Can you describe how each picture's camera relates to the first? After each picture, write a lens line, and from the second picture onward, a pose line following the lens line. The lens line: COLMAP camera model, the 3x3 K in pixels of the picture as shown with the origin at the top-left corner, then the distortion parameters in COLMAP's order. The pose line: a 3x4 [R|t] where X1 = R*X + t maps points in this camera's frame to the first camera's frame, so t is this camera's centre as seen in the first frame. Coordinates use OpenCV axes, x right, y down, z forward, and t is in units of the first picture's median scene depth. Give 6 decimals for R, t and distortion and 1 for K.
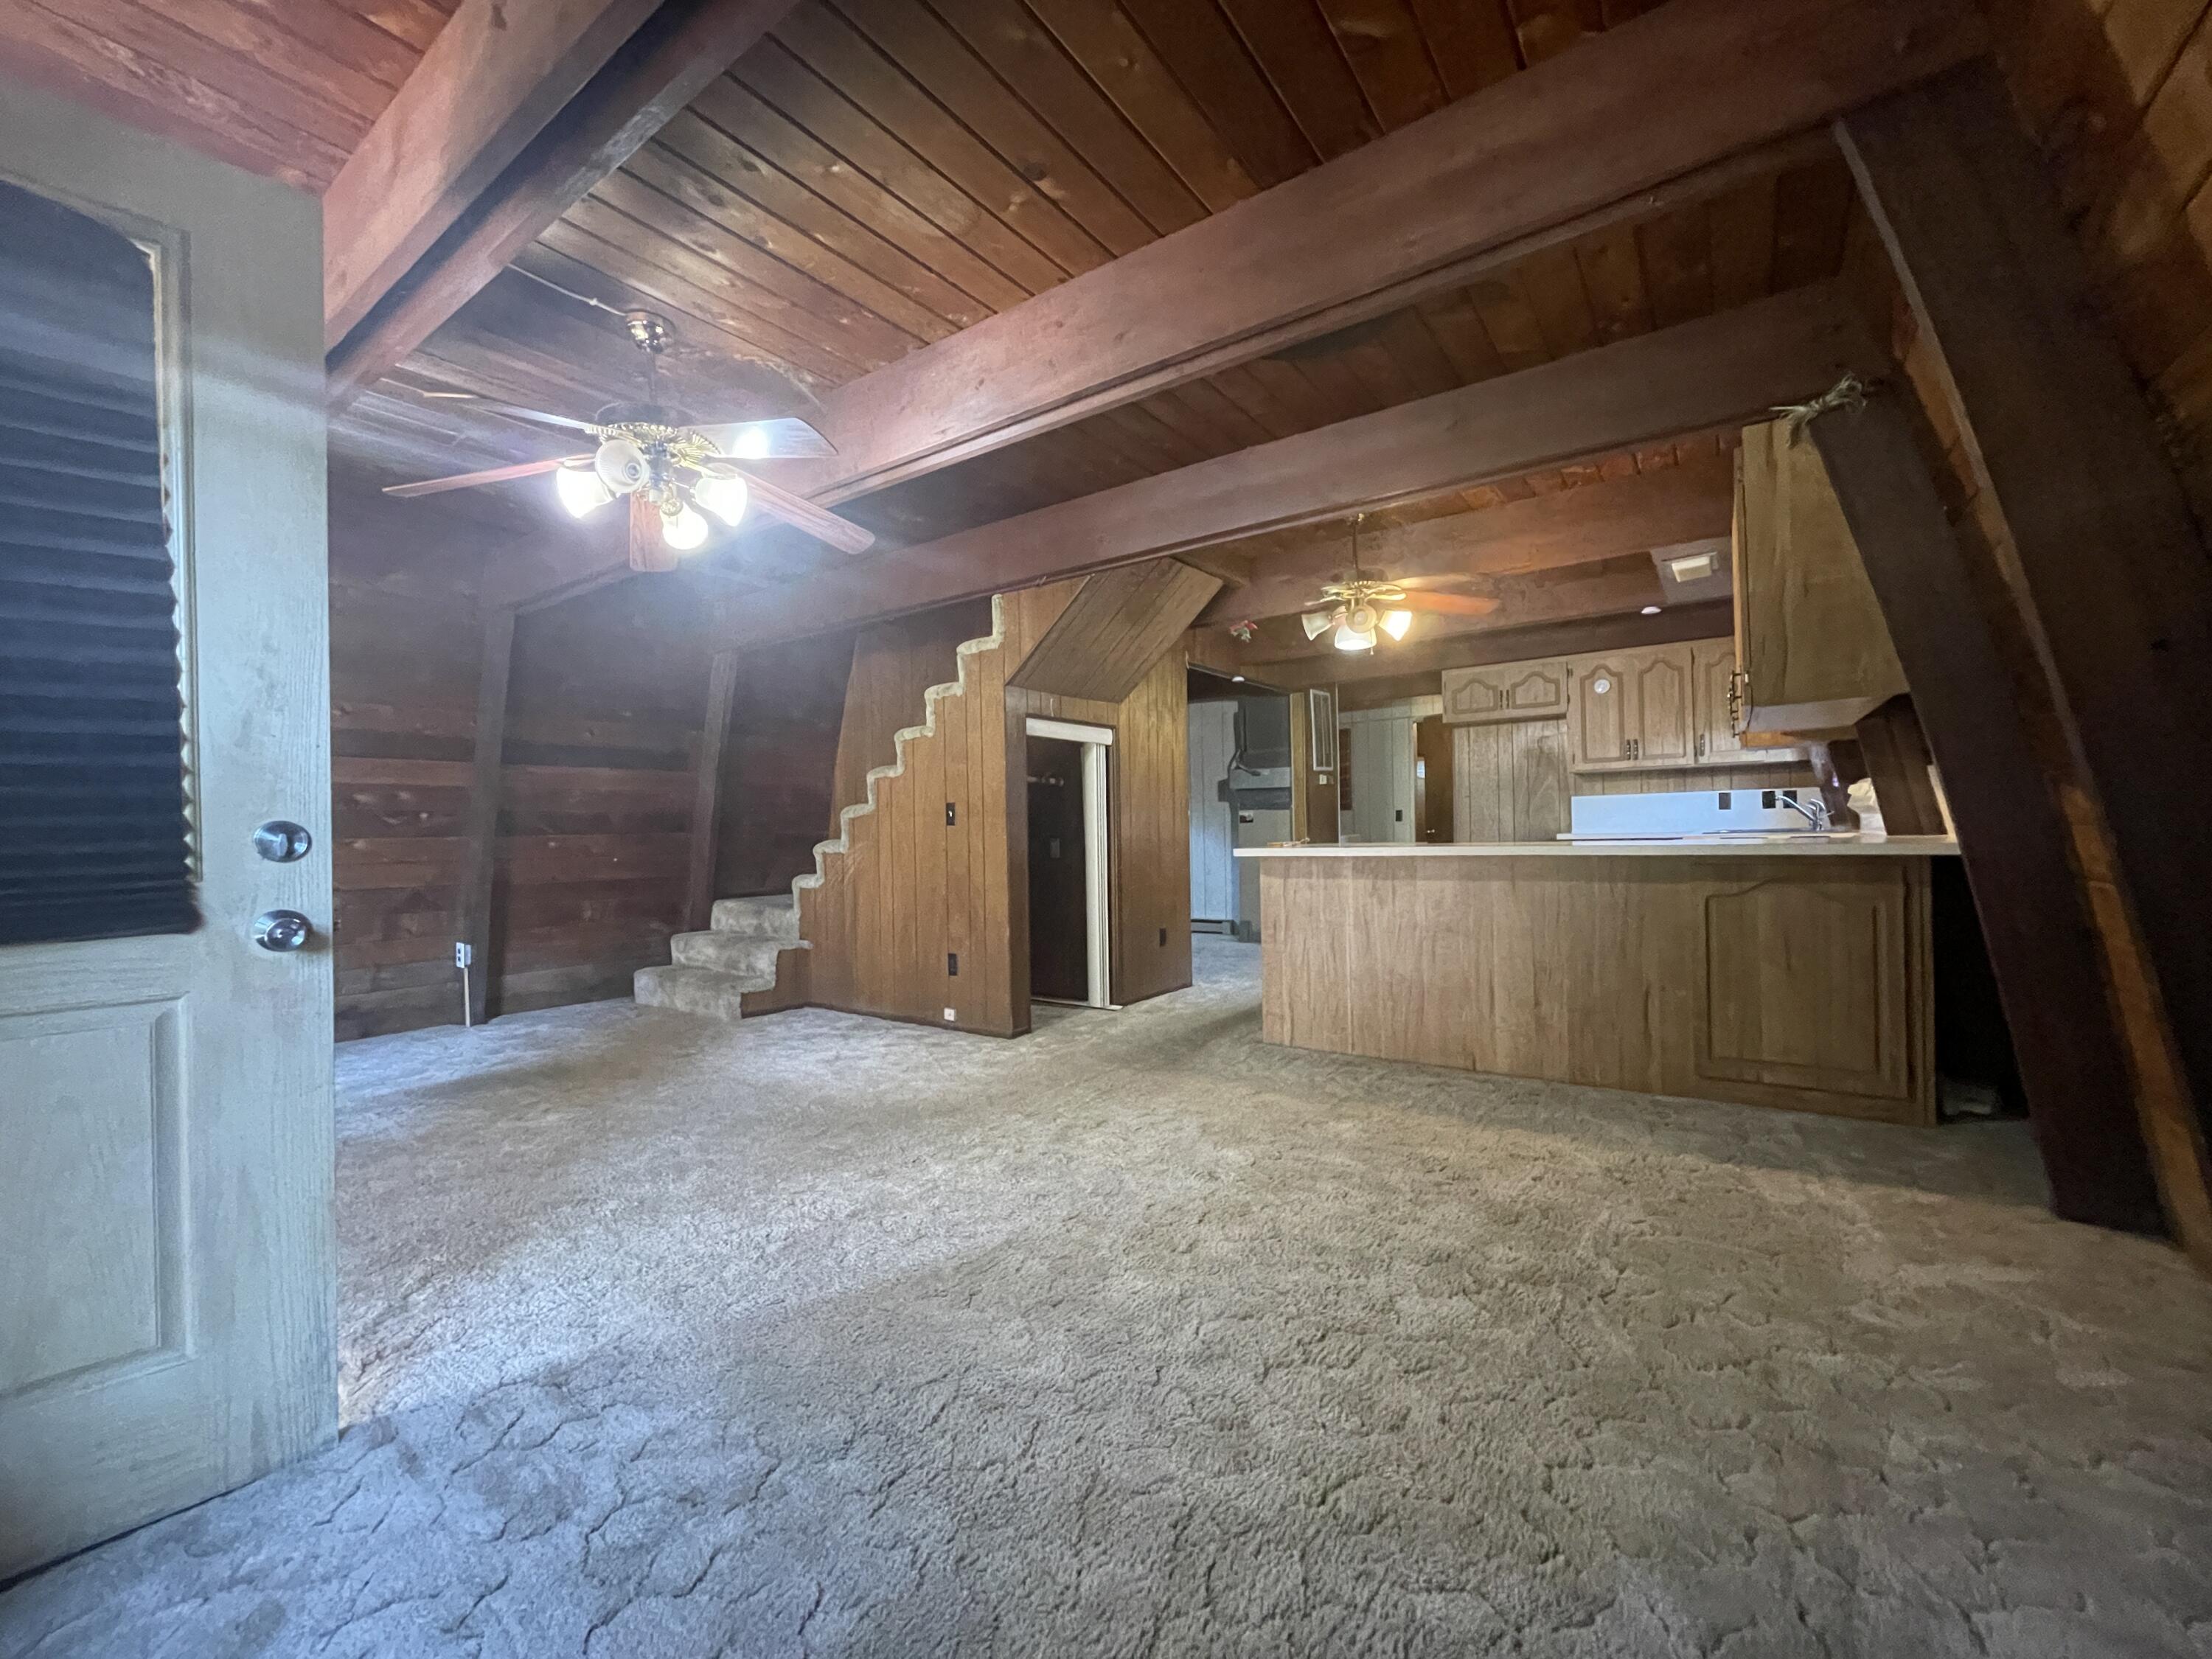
lens RADIAL K [[902.2, 0, 1095.3], [0, 902.2, 836.6], [0, 0, 1]] dist [-0.001677, 0.000782]
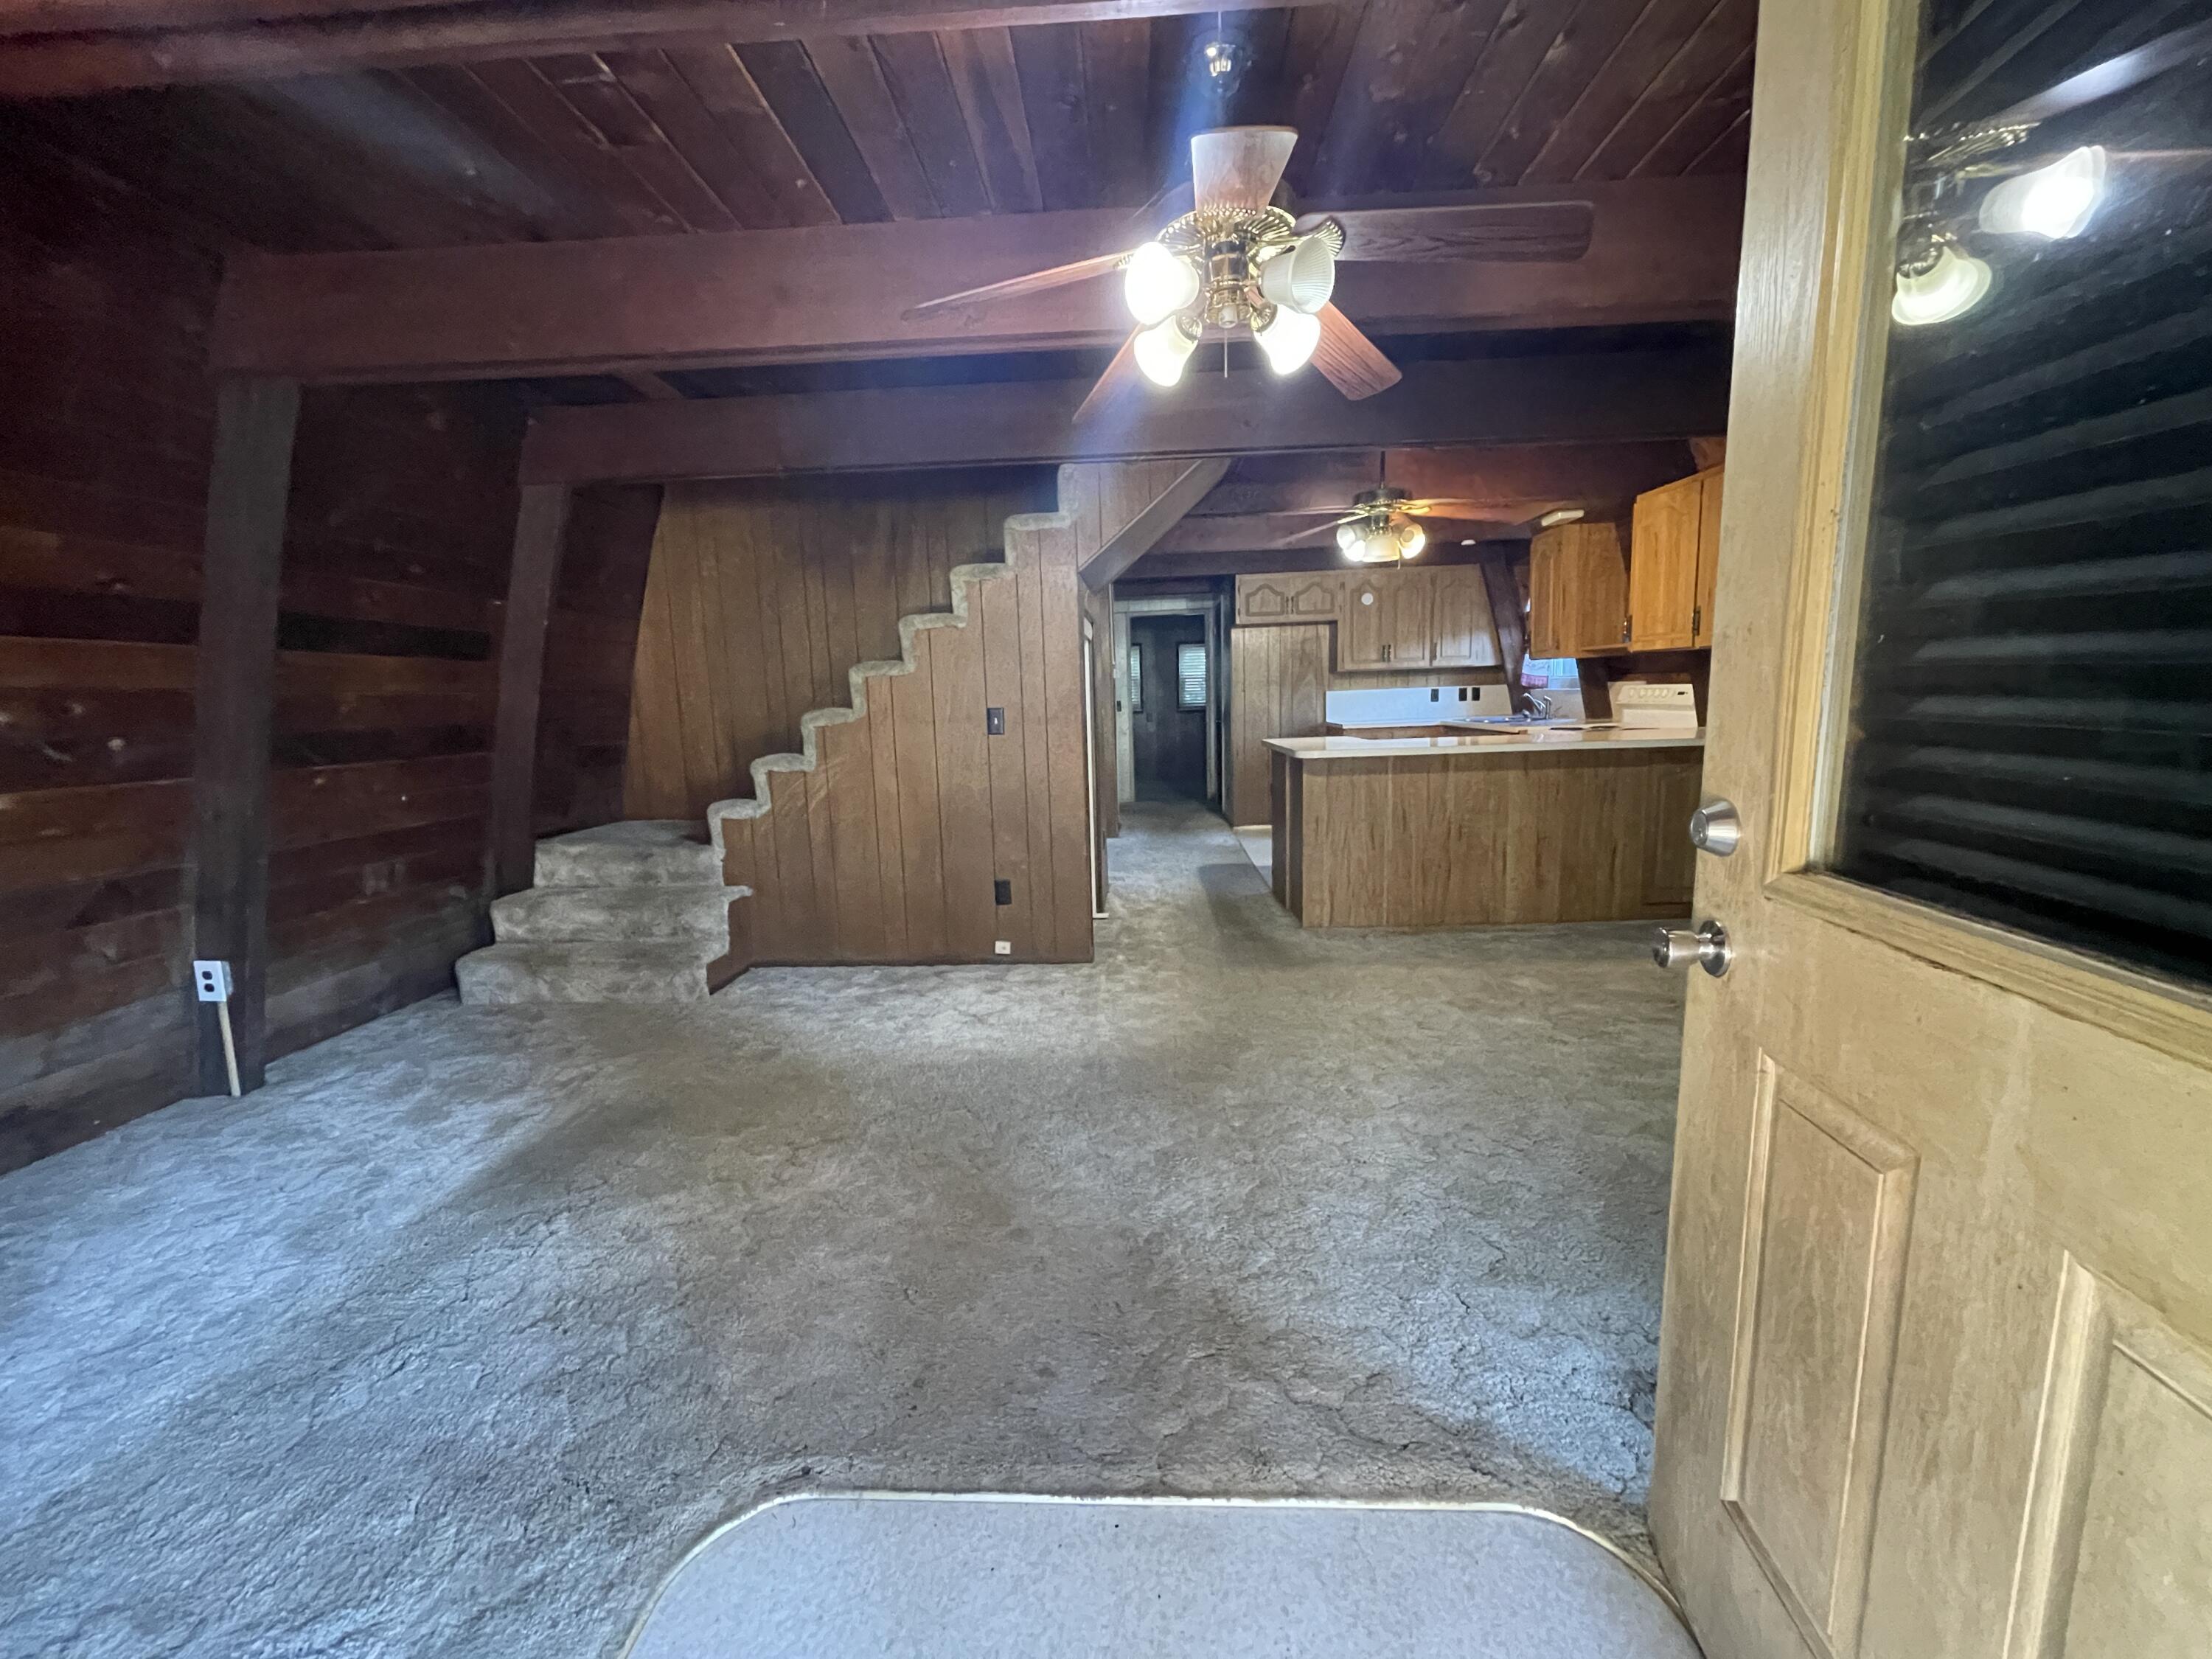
lens RADIAL K [[902.2, 0, 1095.3], [0, 902.2, 836.6], [0, 0, 1]] dist [-0.001677, 0.000782]
pose [[0.836720, -0.090754, 0.540059, -0.529545], [0.019228, 0.990433, 0.136648, -0.030250], [-0.547294, -0.103952, 0.830460, 0.208659]]
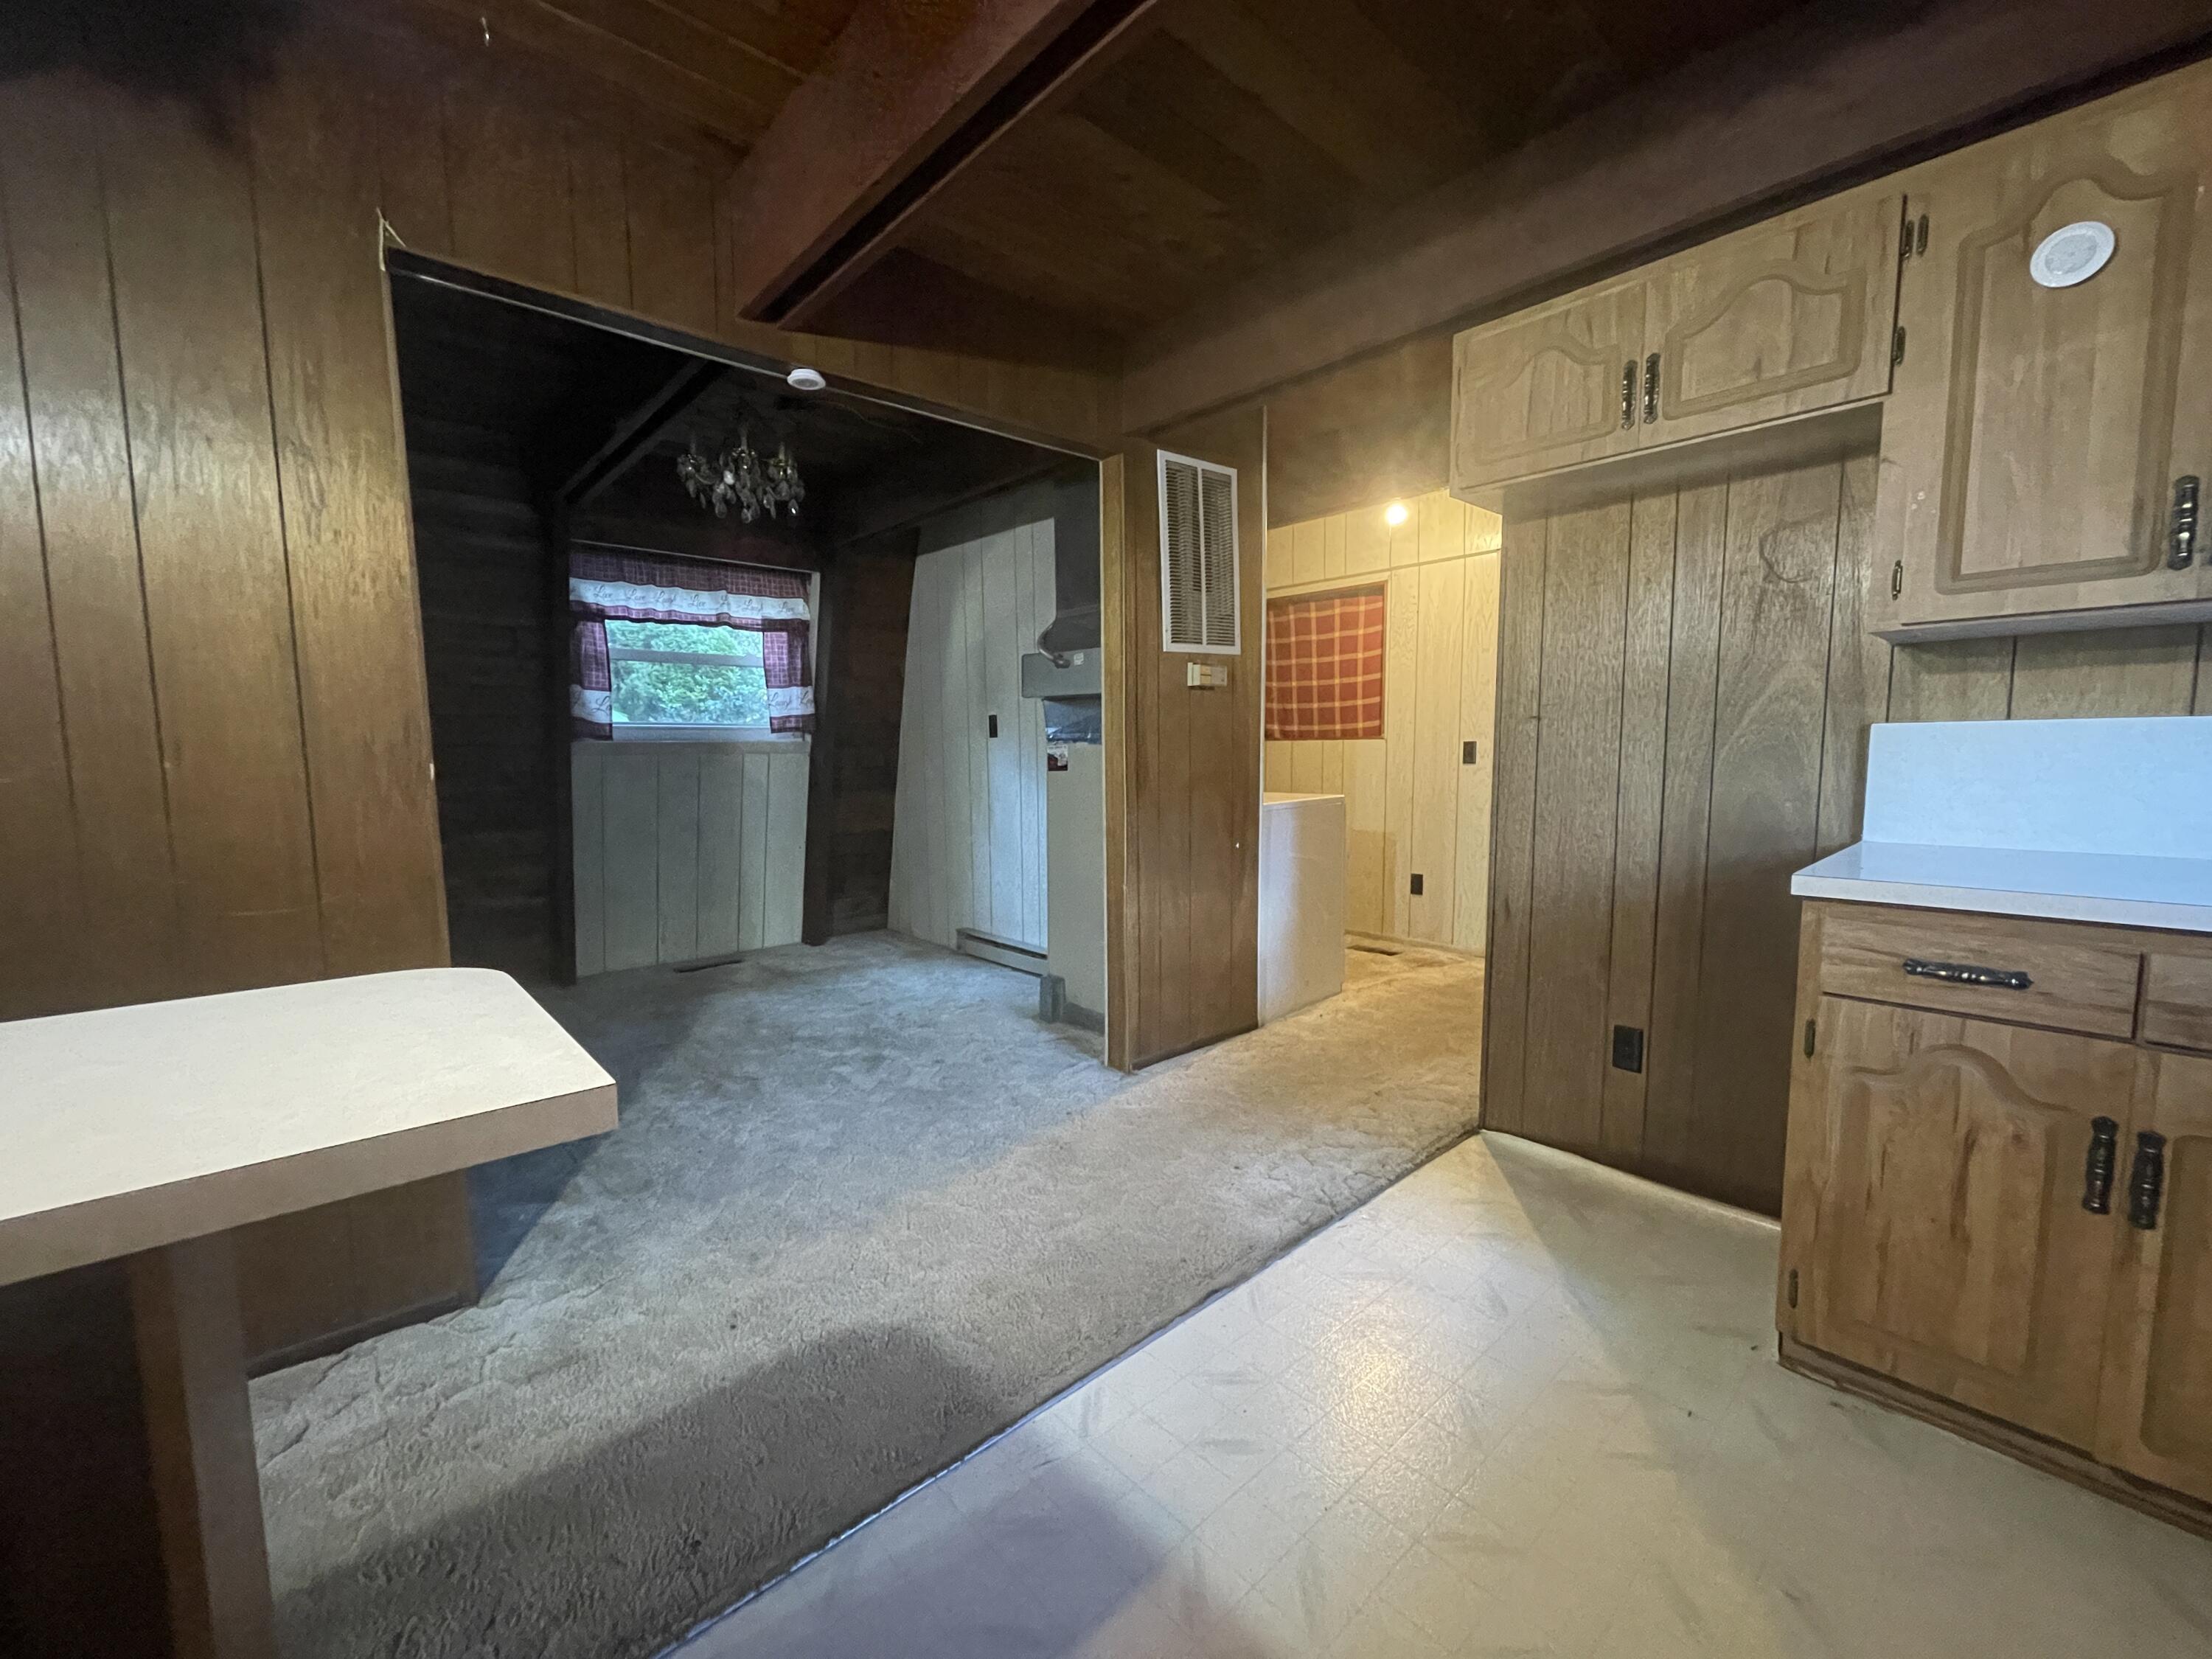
lens RADIAL K [[902.2, 0, 1095.3], [0, 902.2, 836.6], [0, 0, 1]] dist [-0.001677, 0.000782]
pose [[0.977521, 0.036930, -0.207581, 0.461581], [-0.017364, 0.995297, 0.095301, -0.041876], [0.210124, -0.089554, 0.973565, 0.884639]]
